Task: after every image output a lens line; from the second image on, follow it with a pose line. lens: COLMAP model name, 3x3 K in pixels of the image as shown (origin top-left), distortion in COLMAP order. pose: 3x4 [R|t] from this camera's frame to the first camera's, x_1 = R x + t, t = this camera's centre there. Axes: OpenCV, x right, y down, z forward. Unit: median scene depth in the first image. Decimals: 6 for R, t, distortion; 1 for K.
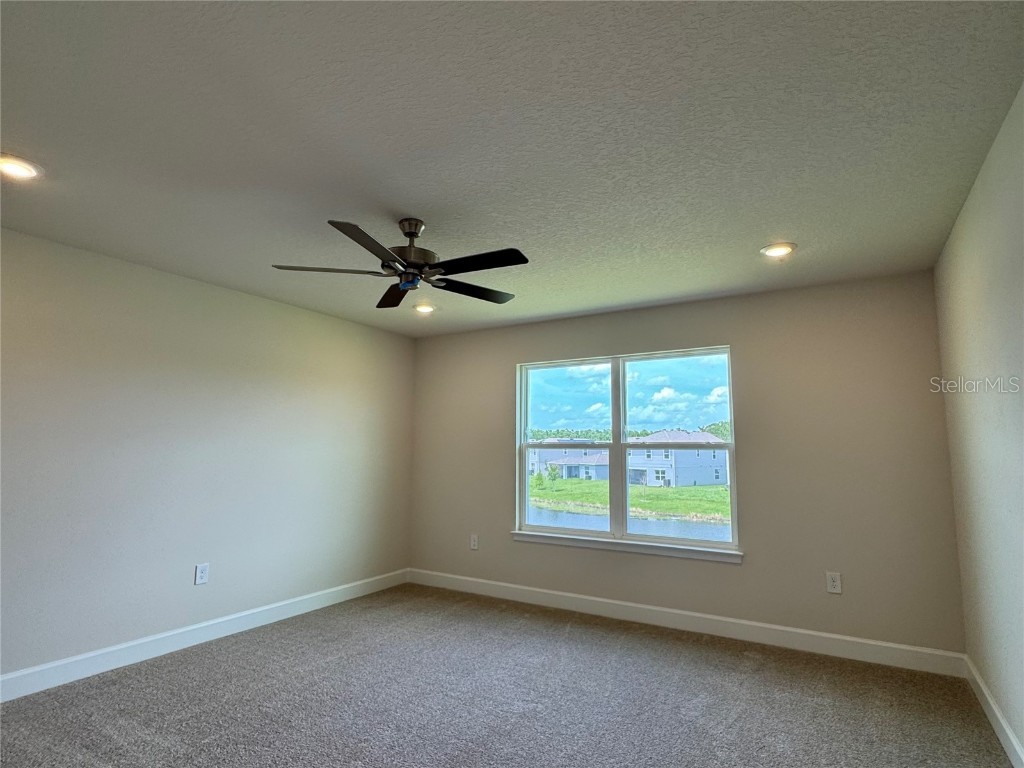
lens RADIAL K [[549.9, 0, 510.2], [0, 549.9, 384.2], [0, 0, 1]] dist [0.004960, -0.000634]
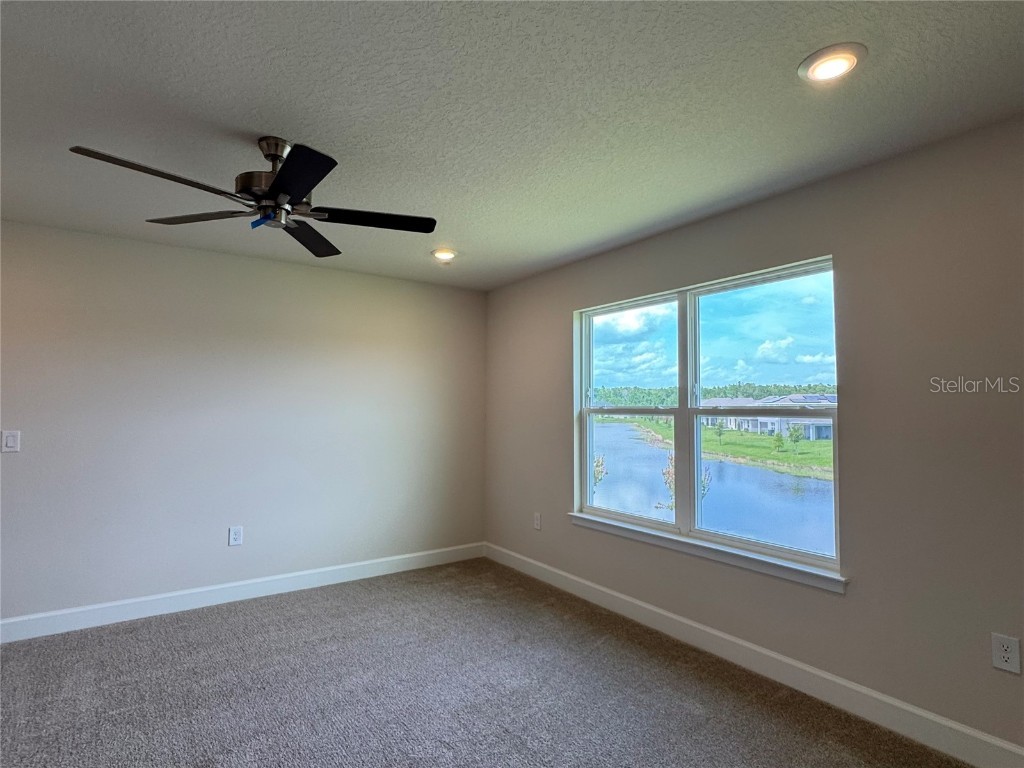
lens RADIAL K [[549.9, 0, 514.9], [0, 549.9, 386.6], [0, 0, 1]] dist [0.004960, -0.000634]
pose [[0.912678, -0.020356, -0.408172, 0.283500], [0.053288, 0.996160, 0.069473, 0.014882], [0.405190, -0.085157, 0.910258, 0.232710]]
